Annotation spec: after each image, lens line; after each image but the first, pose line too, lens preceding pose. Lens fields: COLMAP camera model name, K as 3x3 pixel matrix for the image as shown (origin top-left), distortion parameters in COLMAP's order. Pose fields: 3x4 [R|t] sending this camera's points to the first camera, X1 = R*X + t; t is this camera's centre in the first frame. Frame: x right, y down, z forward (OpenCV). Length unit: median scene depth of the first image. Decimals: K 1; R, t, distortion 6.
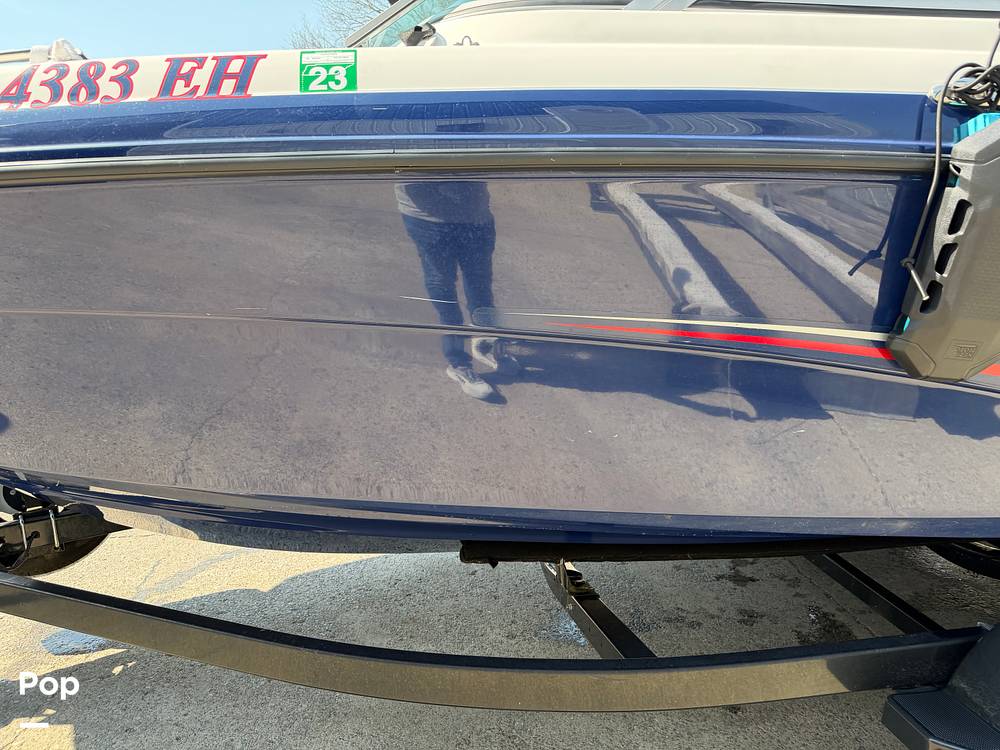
lens RADIAL K [[691.1, 0, 499.4], [0, 691.1, 376.7], [0, 0, 1]] dist [0.012283, -0.042786]
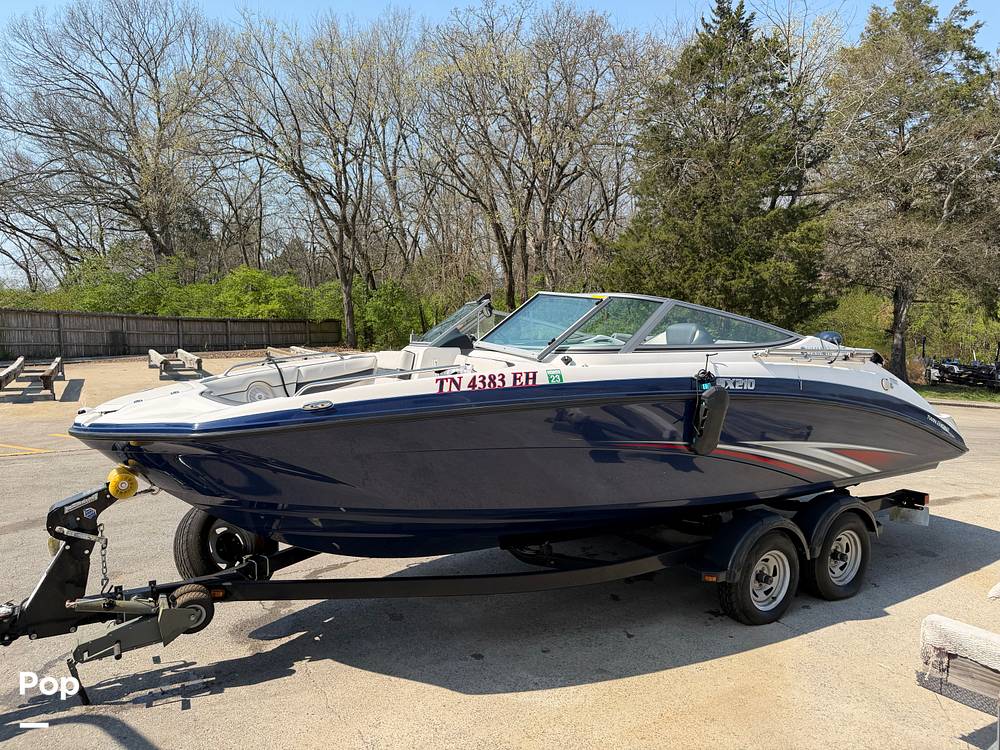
lens RADIAL K [[691.1, 0, 504.5], [0, 691.1, 381.3], [0, 0, 1]] dist [0.012283, -0.042786]
pose [[0.910593, -0.018700, 0.412881, -1.913174], [0.065546, 0.992867, -0.099590, -0.090983], [-0.408073, 0.117749, 0.905324, -2.028116]]
